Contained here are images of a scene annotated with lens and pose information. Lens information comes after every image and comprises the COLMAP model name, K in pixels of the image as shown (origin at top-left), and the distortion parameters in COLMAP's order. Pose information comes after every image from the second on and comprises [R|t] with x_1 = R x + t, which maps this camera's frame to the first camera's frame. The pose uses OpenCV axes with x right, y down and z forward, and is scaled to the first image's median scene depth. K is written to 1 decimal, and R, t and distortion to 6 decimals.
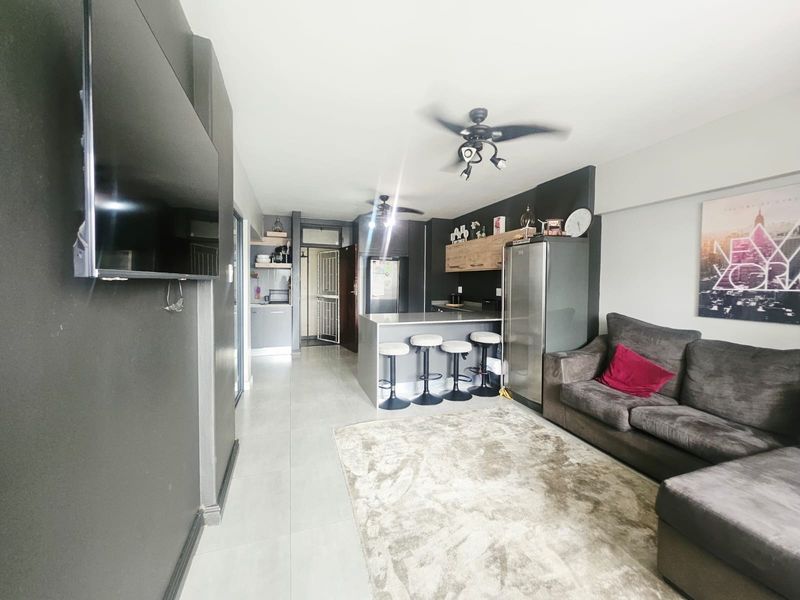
lens RADIAL K [[315.9, 0, 397.5], [0, 315.9, 296.6], [0, 0, 1]] dist [0.000037, -0.001114]
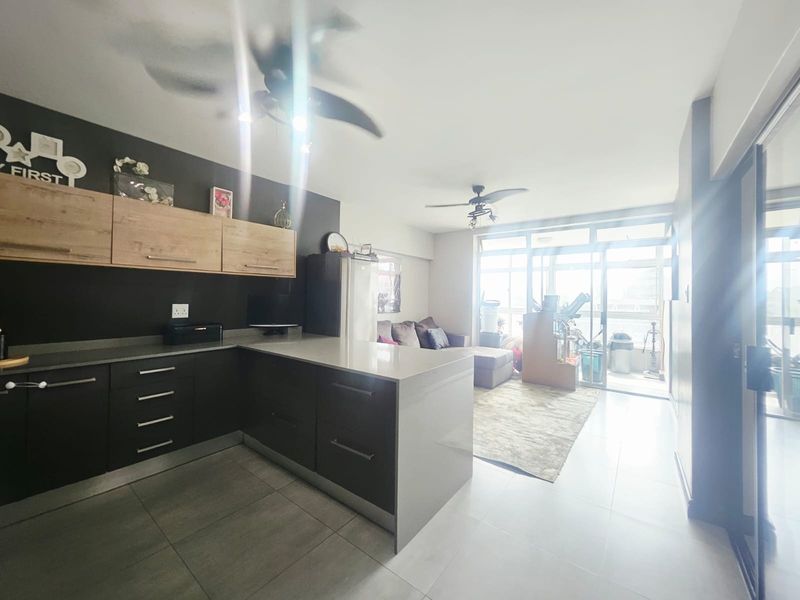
lens RADIAL K [[315.9, 0, 399.6], [0, 315.9, 296.6], [0, 0, 1]] dist [0.000037, -0.001114]
pose [[-0.556767, -0.011803, 0.830585, -0.362086], [0.023879, 0.999258, 0.030206, -0.048020], [-0.830326, 0.036651, -0.556072, 0.982033]]
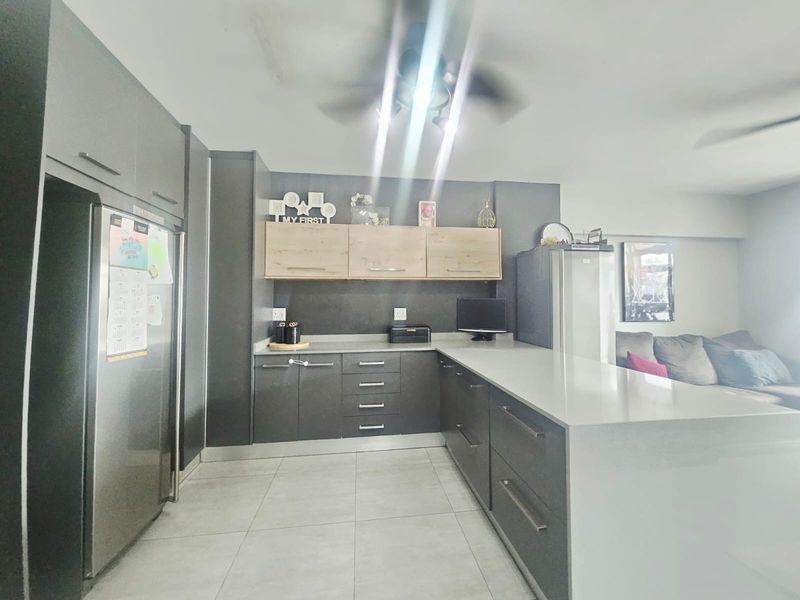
lens RADIAL K [[315.9, 0, 398.9], [0, 315.9, 291.2], [0, 0, 1]] dist [0.000037, -0.001114]
pose [[0.192009, 0.024125, 0.981097, -0.318996], [0.050493, 0.998131, -0.034426, -0.039021], [-0.980093, 0.056149, 0.190432, 0.869729]]
